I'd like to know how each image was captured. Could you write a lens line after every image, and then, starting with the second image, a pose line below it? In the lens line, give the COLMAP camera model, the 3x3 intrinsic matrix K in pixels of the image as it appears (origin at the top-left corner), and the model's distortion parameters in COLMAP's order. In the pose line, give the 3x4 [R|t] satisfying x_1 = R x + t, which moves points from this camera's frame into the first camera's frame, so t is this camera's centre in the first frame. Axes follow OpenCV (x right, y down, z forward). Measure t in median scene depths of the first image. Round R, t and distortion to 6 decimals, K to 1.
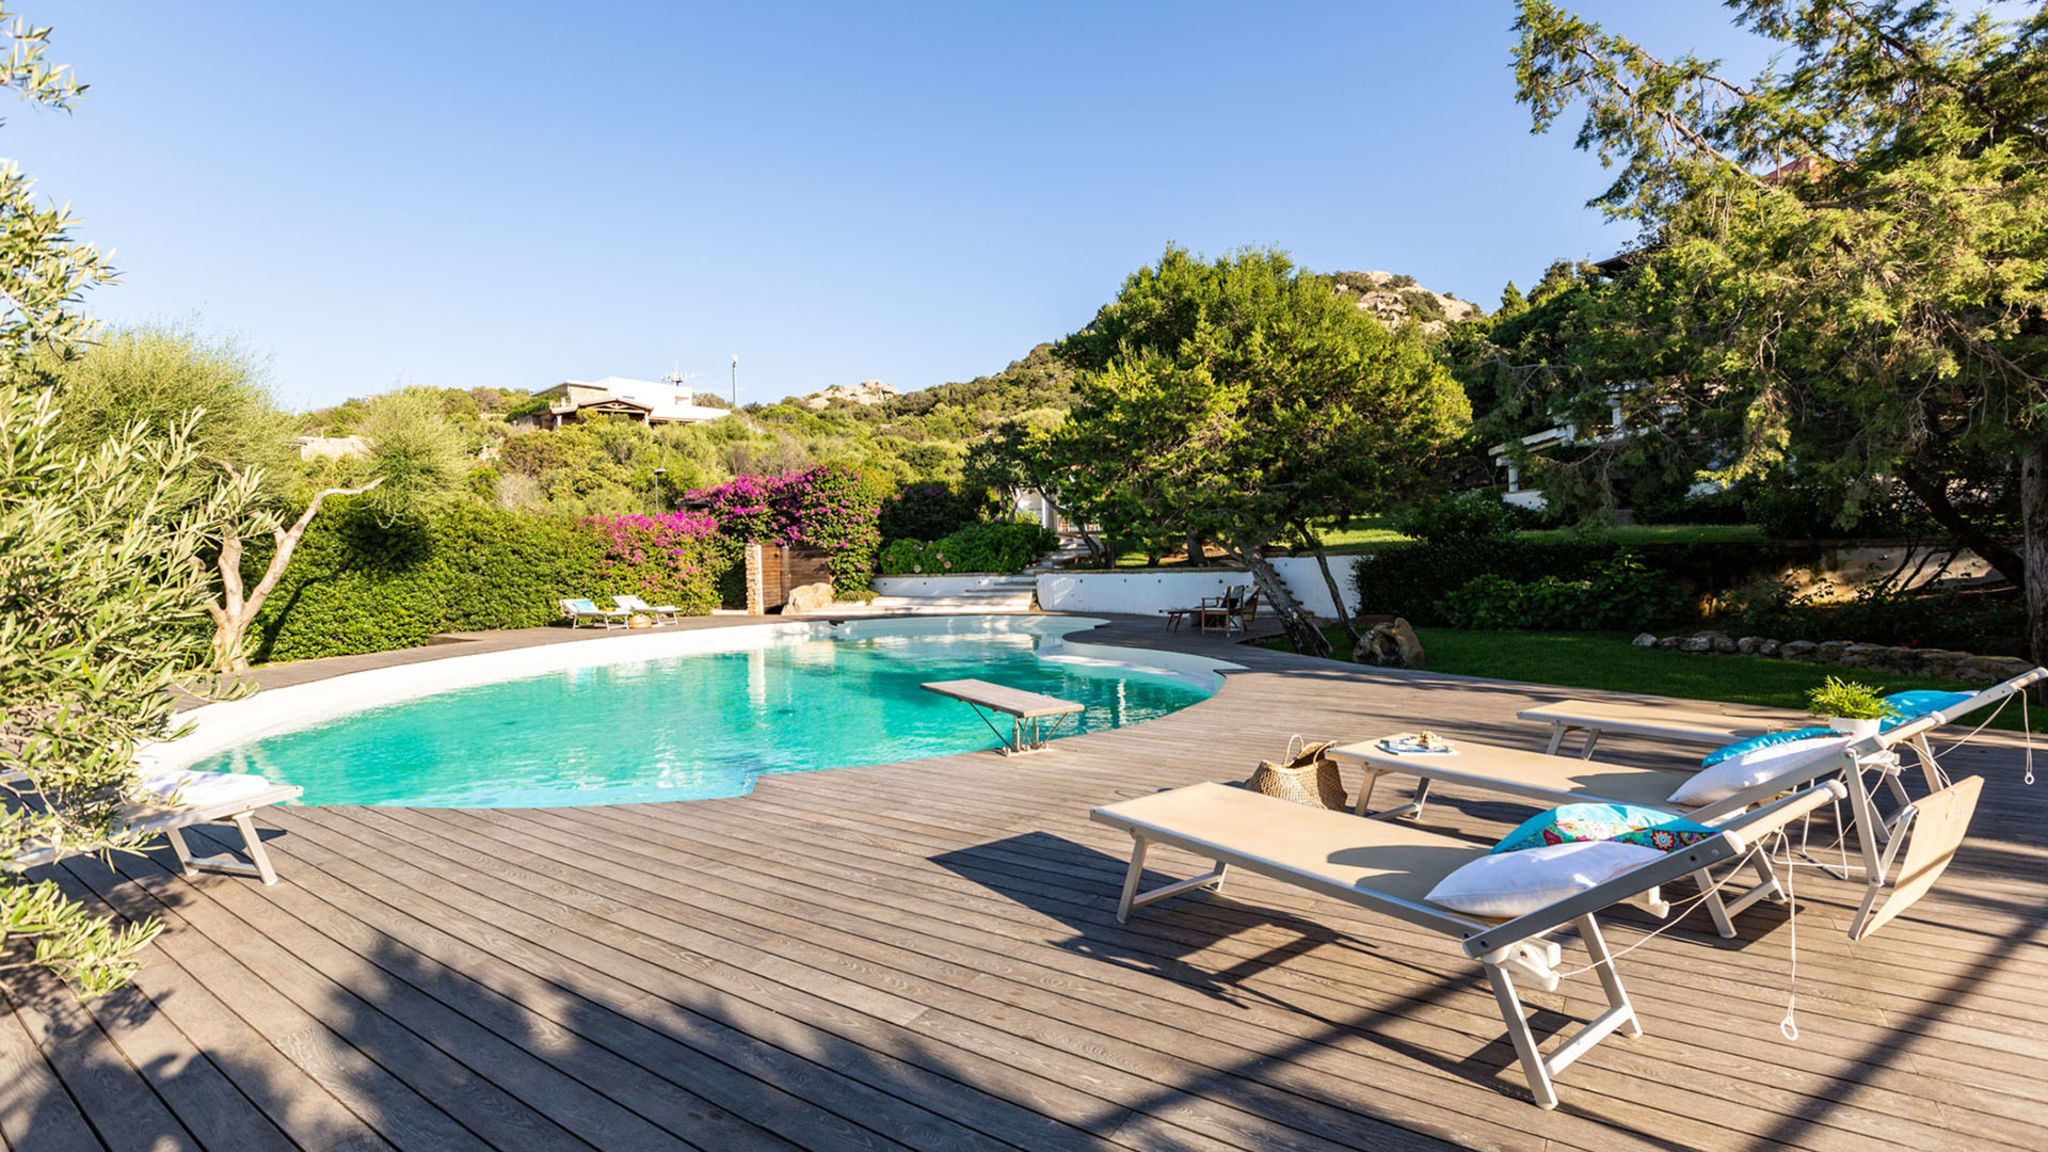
lens RADIAL K [[899.5, 0, 1029.7], [0, 899.5, 561.9], [0, 0, 1]] dist [-0.003289, -0.000139]
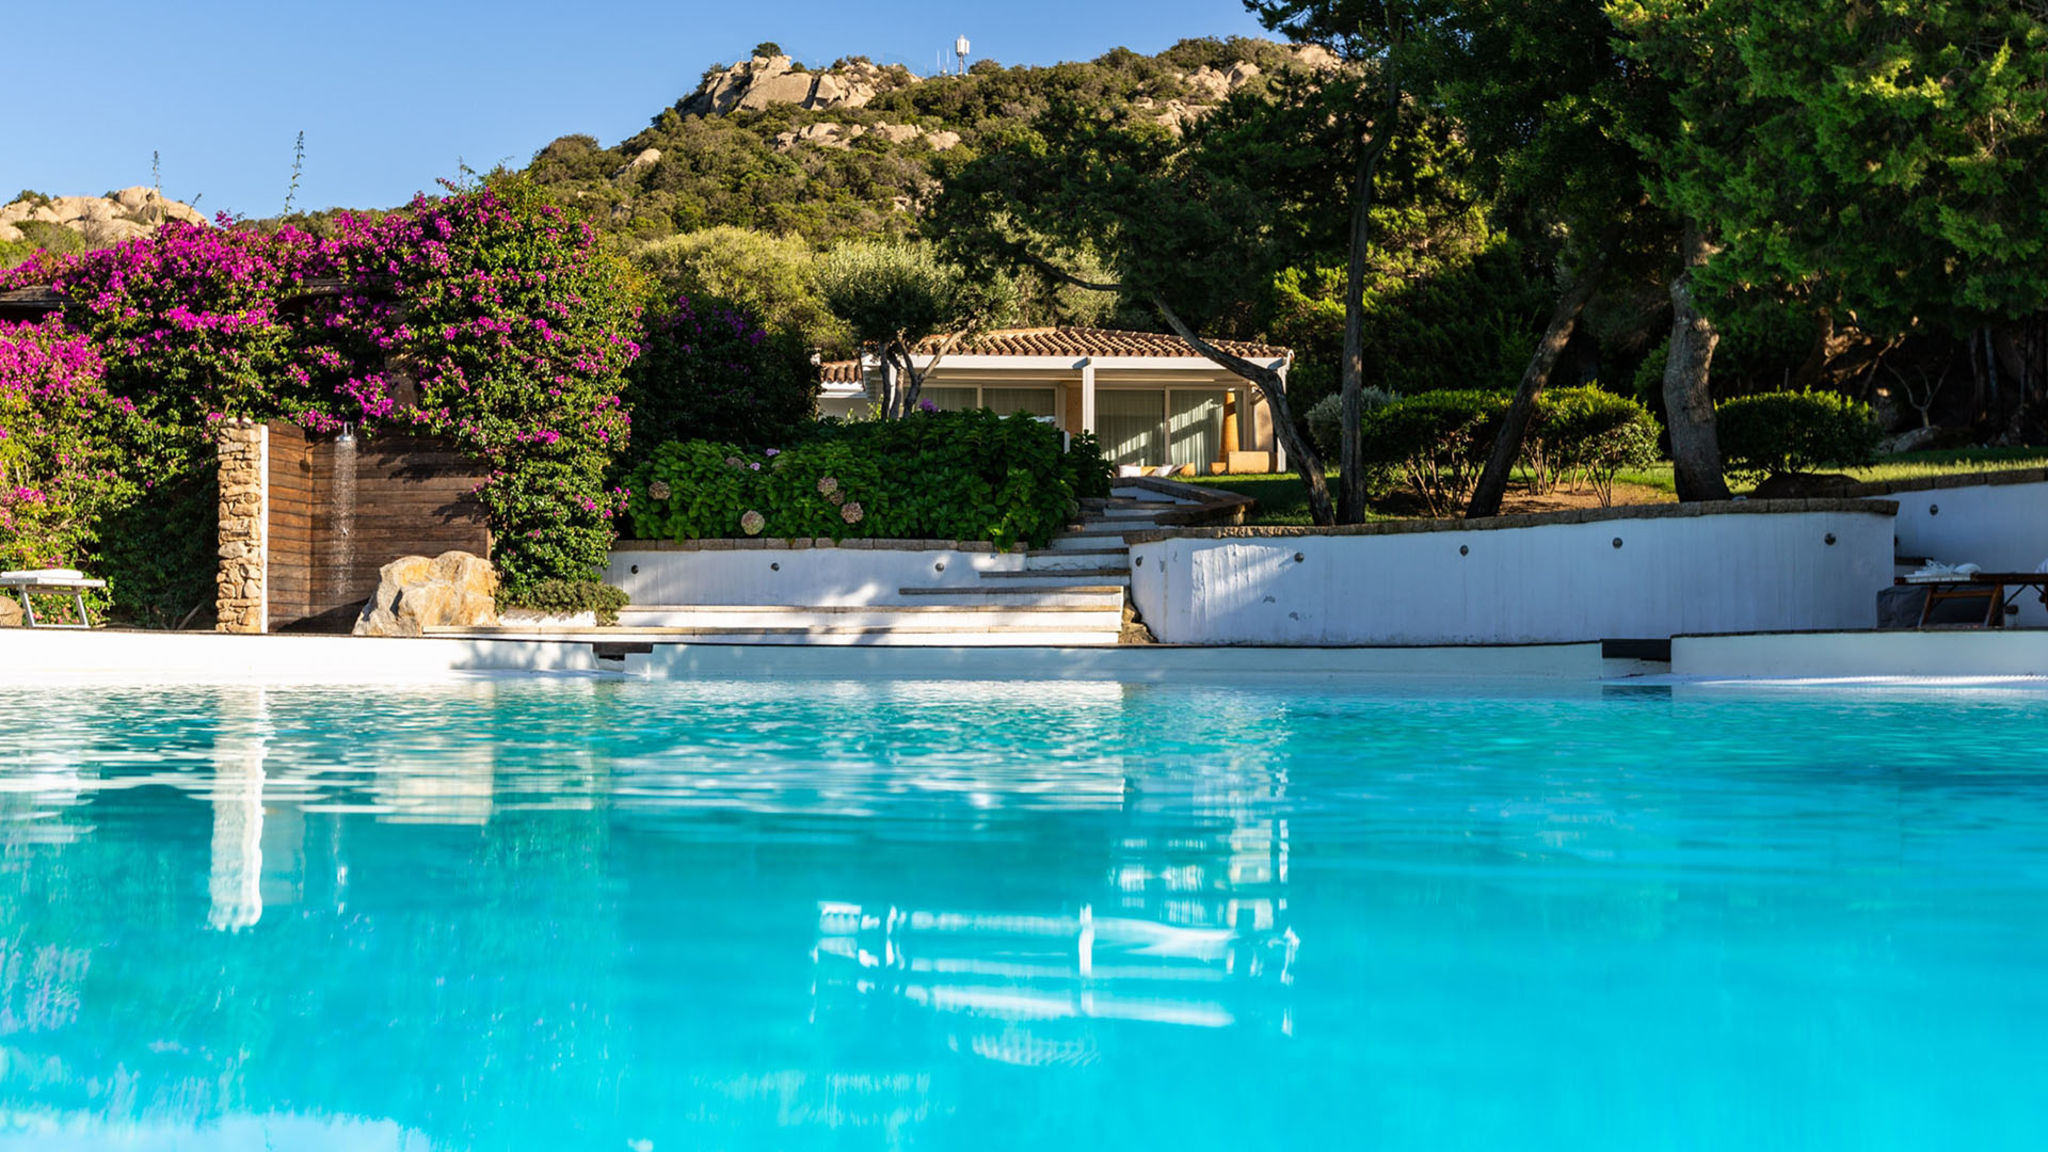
lens RADIAL K [[2040.8, 0, 1019.4], [0, 2040.8, 574.3], [0, 0, 1]] dist [-0.006363, 0.000000]
pose [[0.966082, 0.037479, 0.255502, -0.222429], [-0.025966, 0.998496, -0.048285, 0.060952], [-0.256927, 0.040013, 0.965602, 0.234126]]
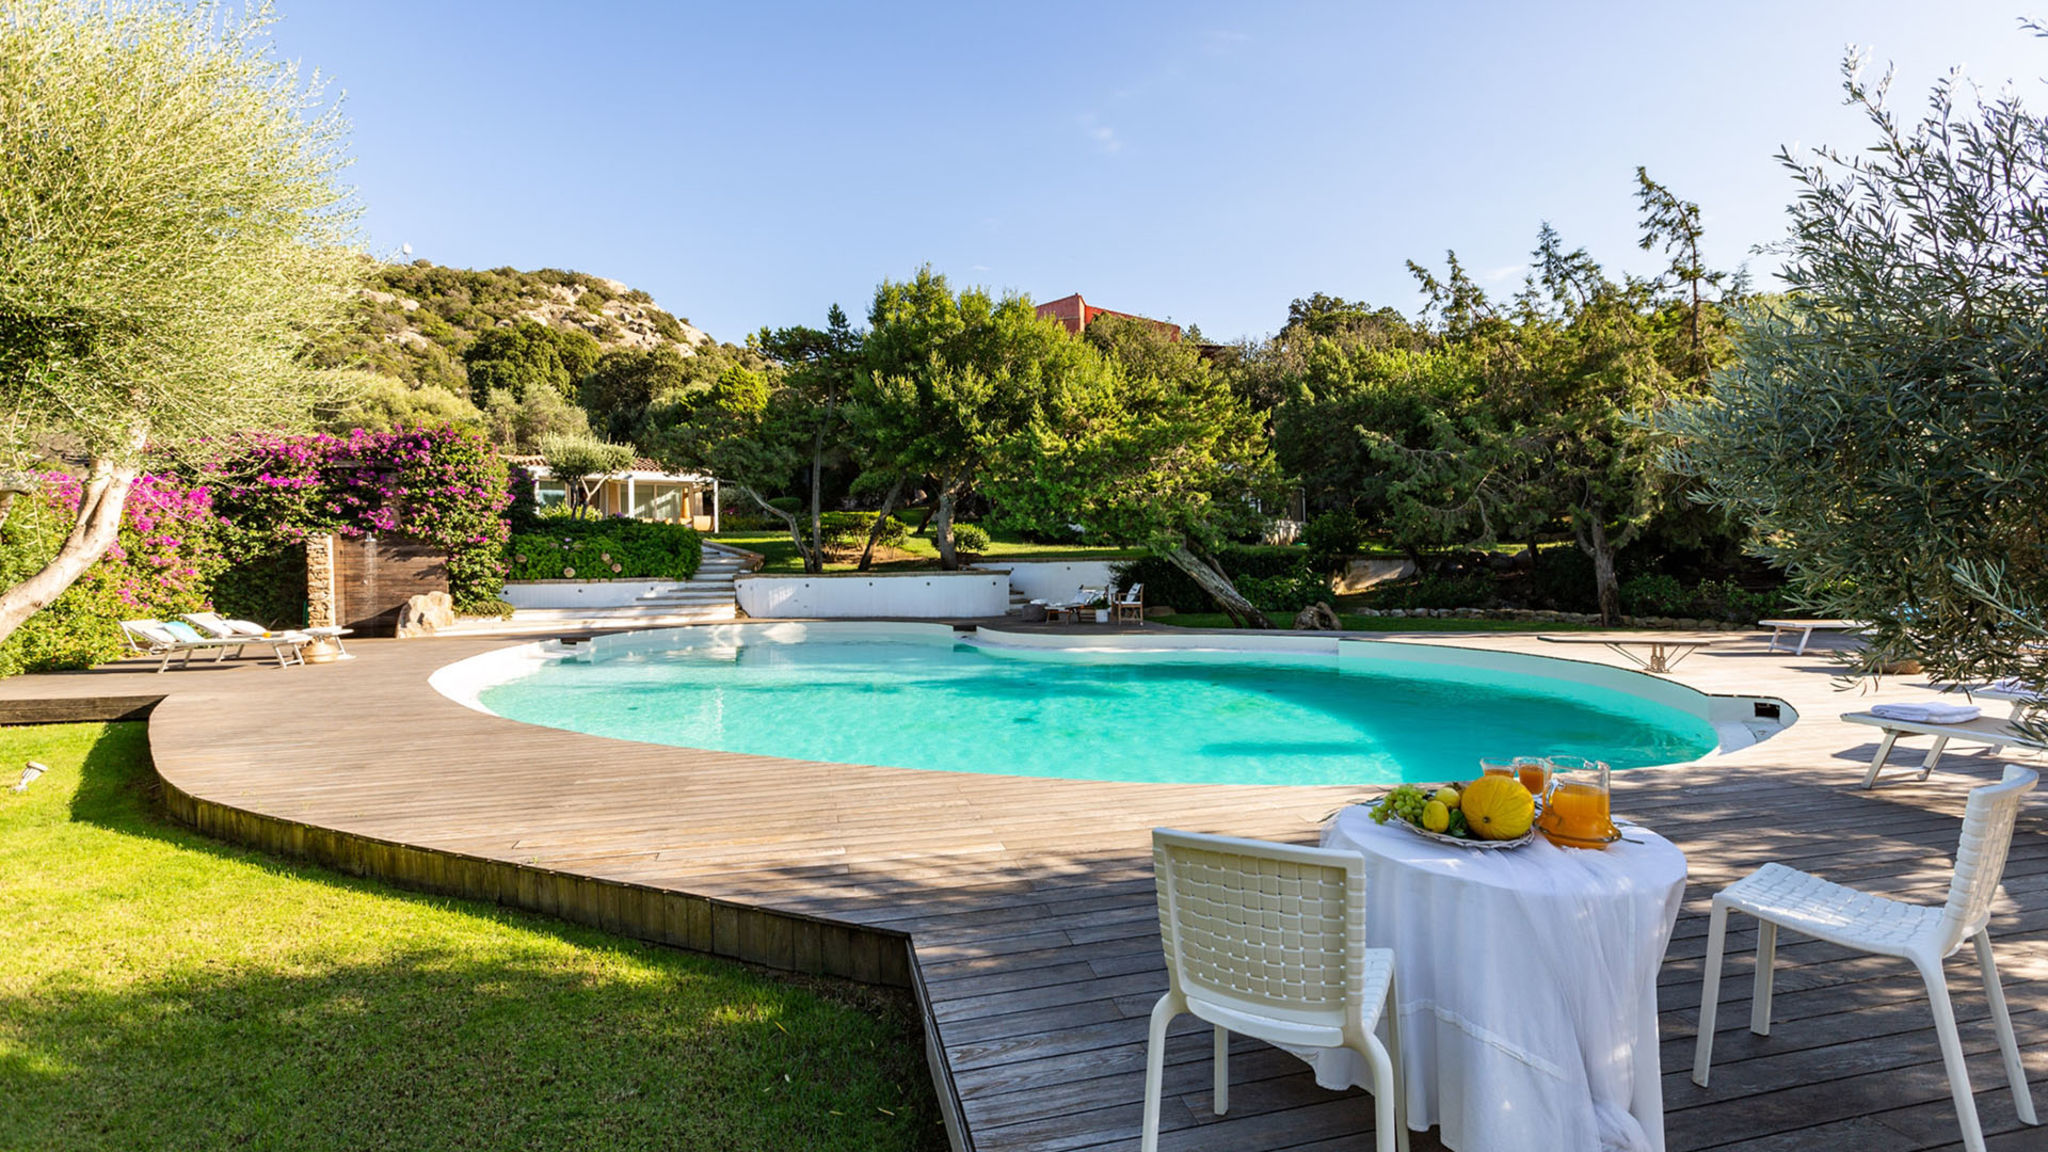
lens RADIAL K [[899.5, 0, 1026.0], [0, 899.5, 567.8], [0, 0, 1]] dist [-0.003289, -0.000139]
pose [[0.659403, 0.011764, 0.751698, -0.455584], [-0.003113, 0.999912, -0.012919, 0.012171], [-0.751783, 0.006179, 0.659381, 0.169503]]
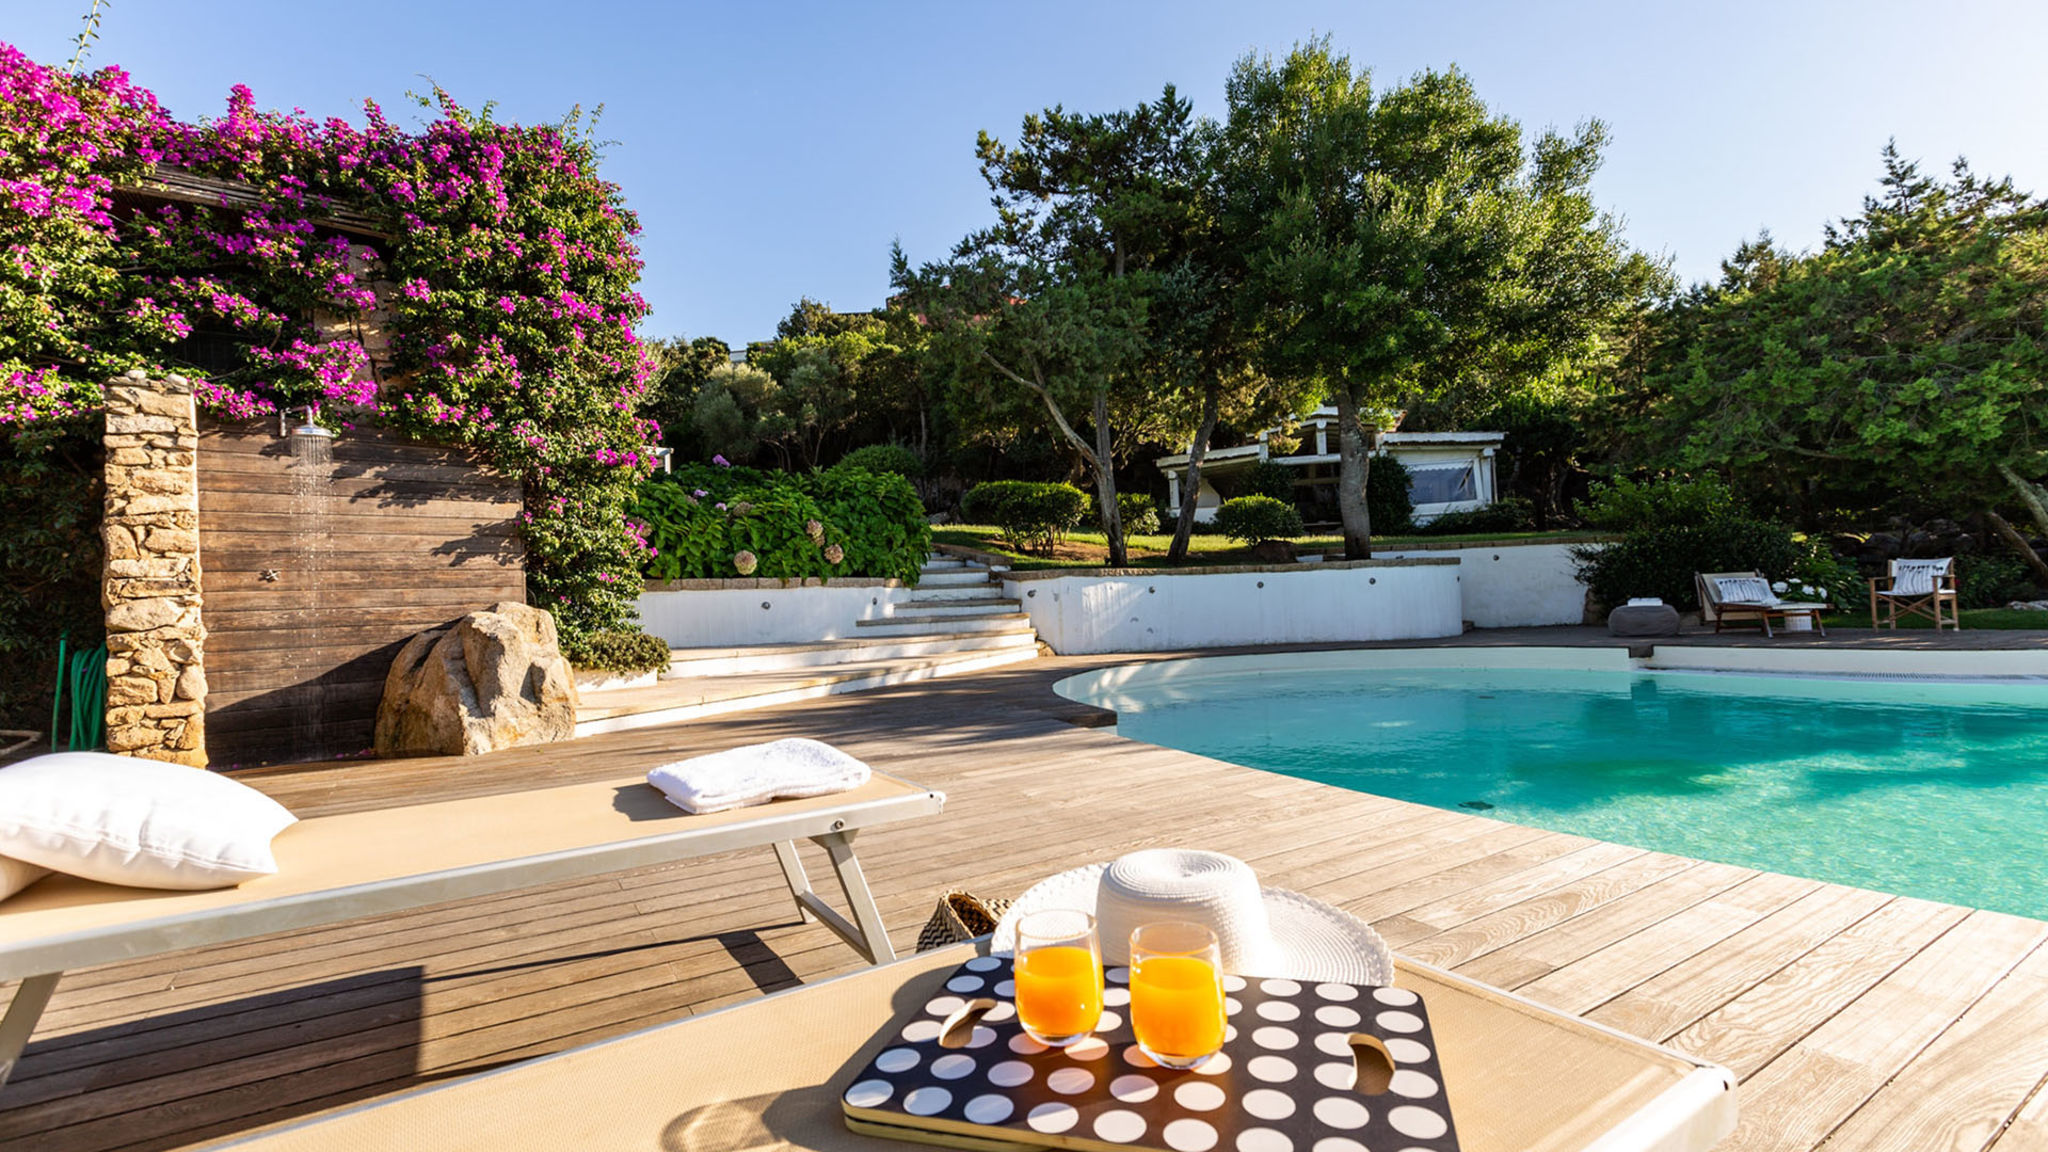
lens RADIAL K [[899.5, 0, 1020.8], [0, 899.5, 567.0], [0, 0, 1]] dist [-0.003289, -0.000139]
pose [[0.405053, 0.040095, 0.913414, -0.392410], [0.026815, 0.998087, -0.055703, 0.030588], [-0.913900, 0.047056, 0.403203, 0.765217]]
